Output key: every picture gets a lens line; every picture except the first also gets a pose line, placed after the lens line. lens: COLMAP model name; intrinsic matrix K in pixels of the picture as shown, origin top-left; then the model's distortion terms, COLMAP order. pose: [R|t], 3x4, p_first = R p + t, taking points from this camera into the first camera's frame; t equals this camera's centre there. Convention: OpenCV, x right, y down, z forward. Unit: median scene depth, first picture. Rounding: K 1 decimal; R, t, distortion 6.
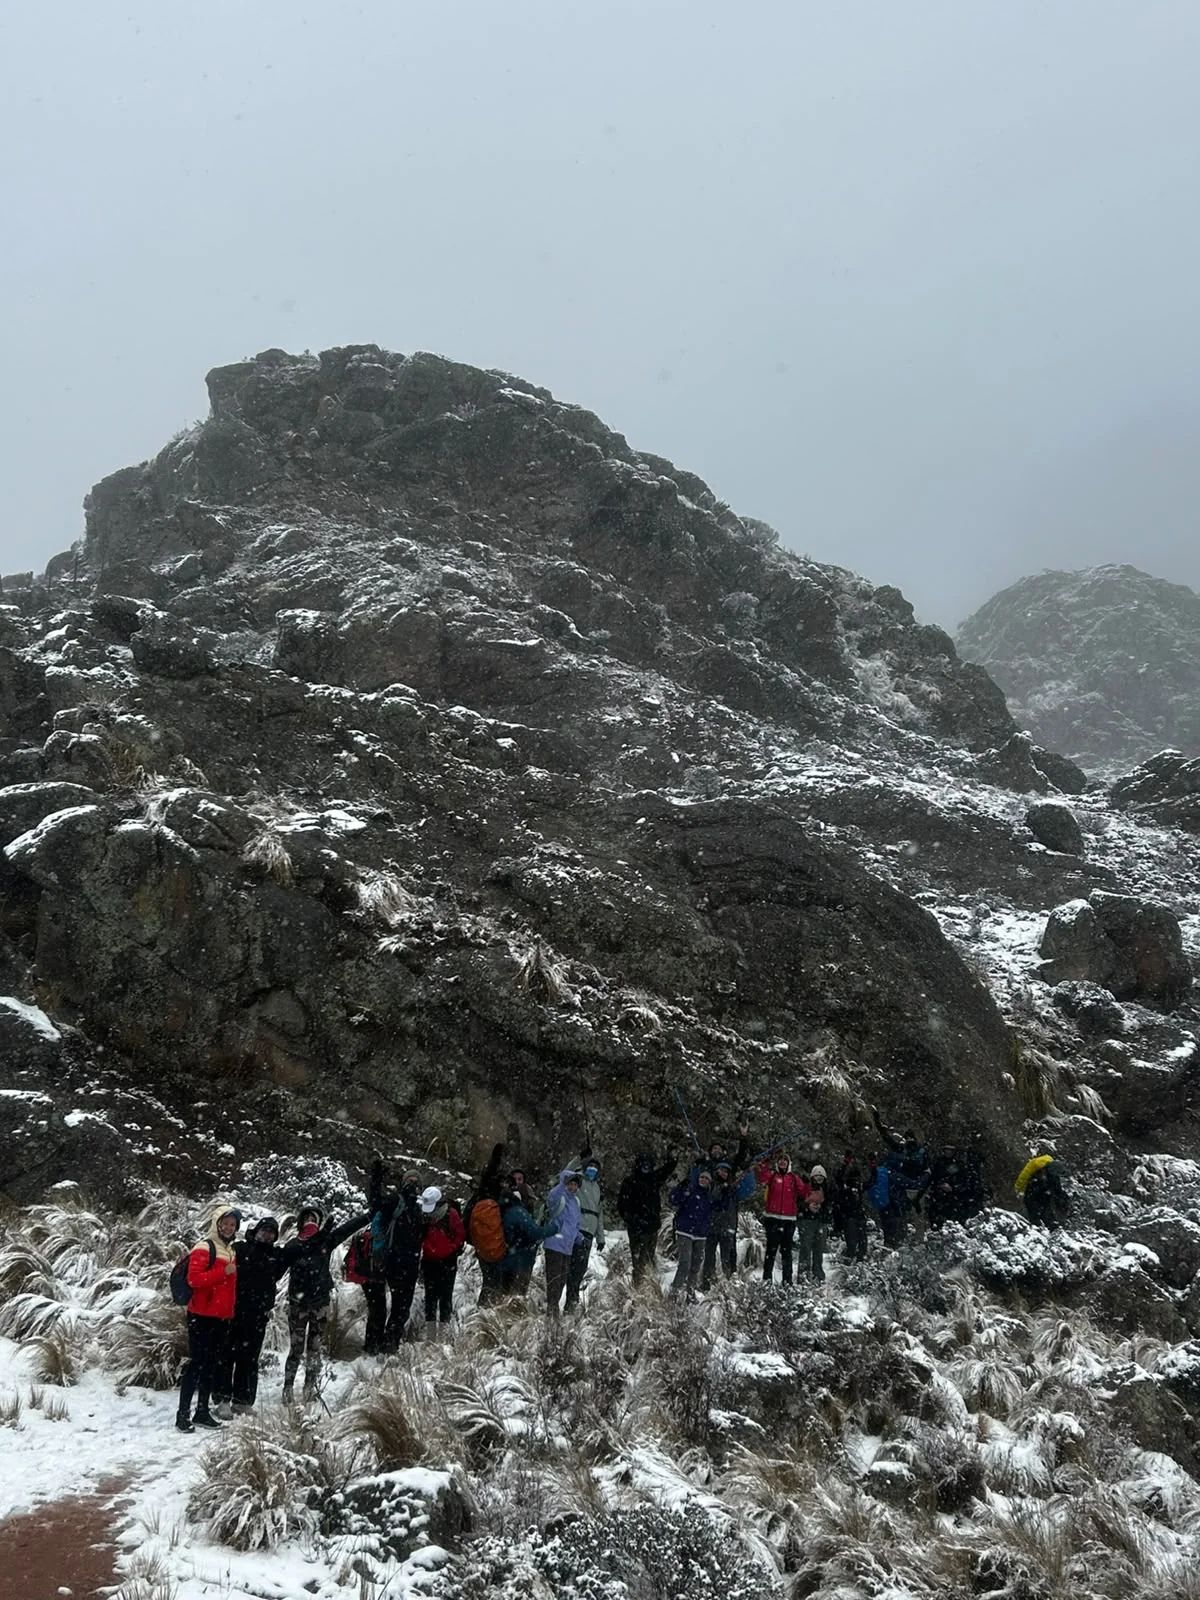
lens RADIAL K [[1197.9, 0, 598.4], [0, 1197.9, 804.3], [0, 0, 1]] dist [0.052781, -0.057601]
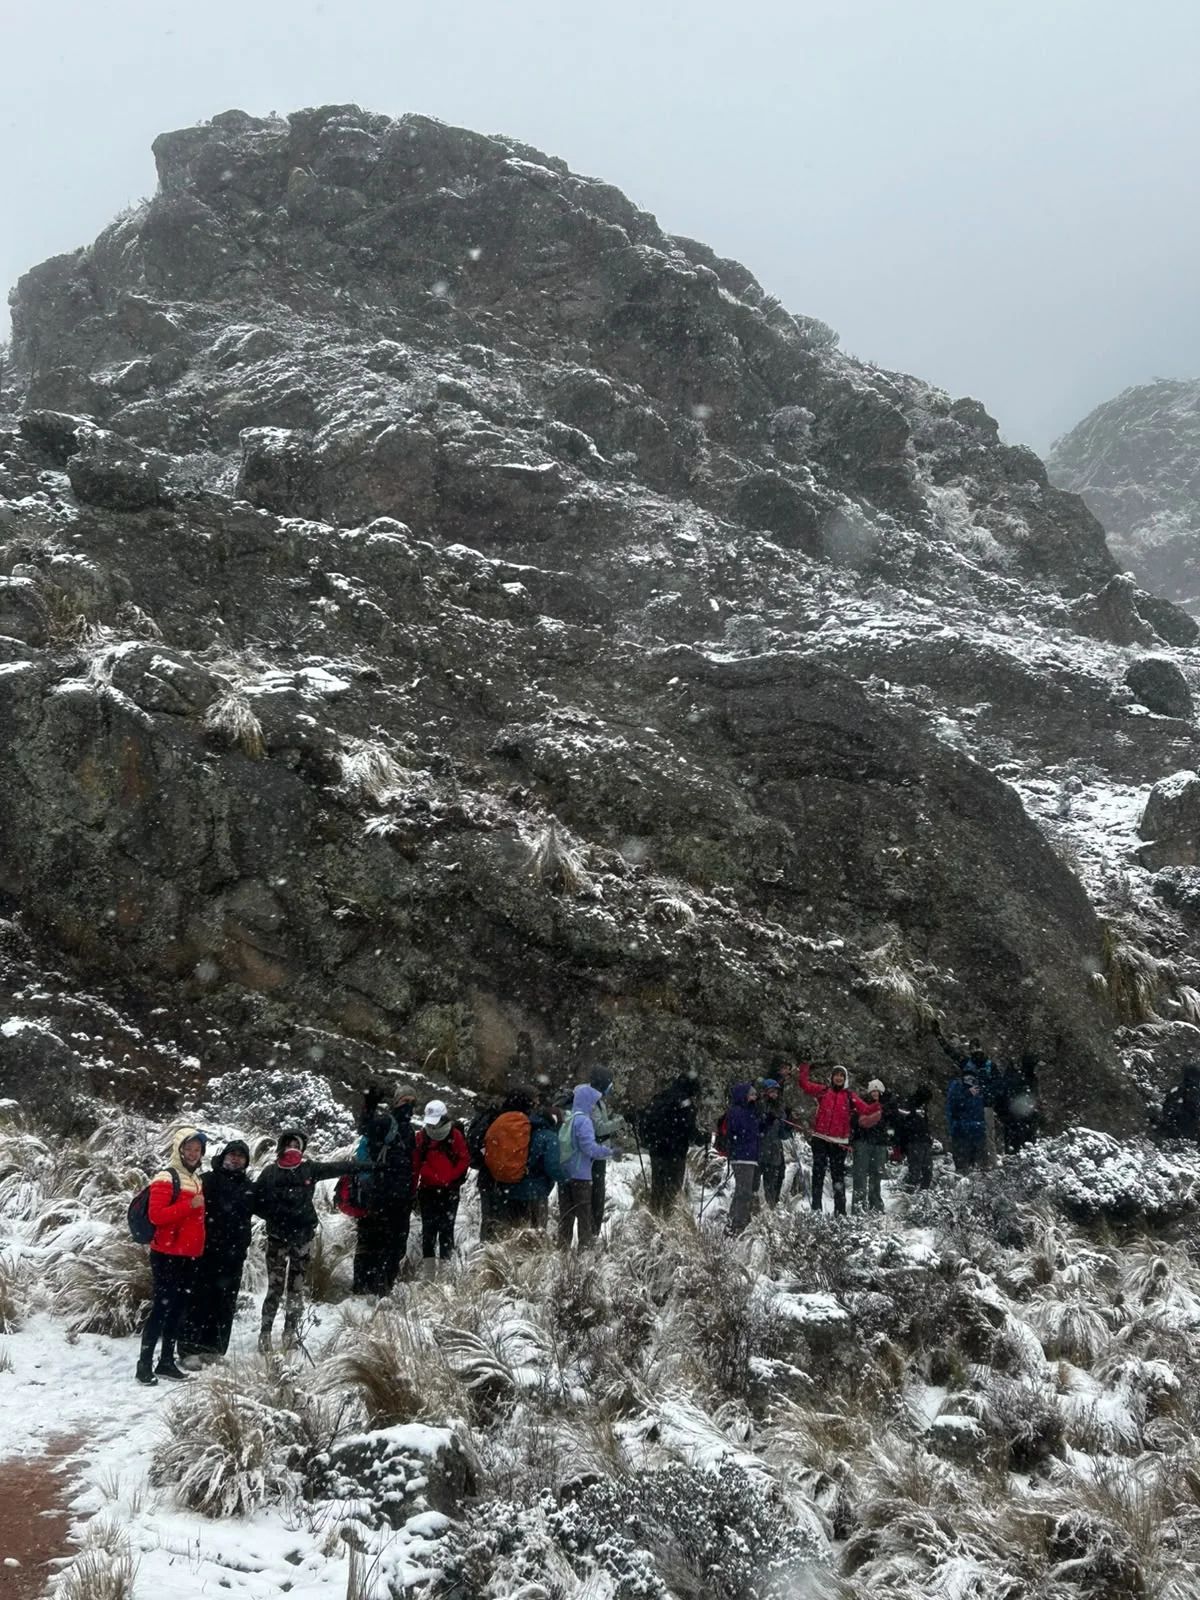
lens RADIAL K [[1197.9, 0, 598.4], [0, 1197.9, 804.3], [0, 0, 1]] dist [0.052781, -0.057601]
pose [[0.999699, 0.000606, -0.024537, 0.003840], [0.002197, 0.993476, 0.114019, 0.004495], [0.024446, -0.114038, 0.993176, 0.162741]]
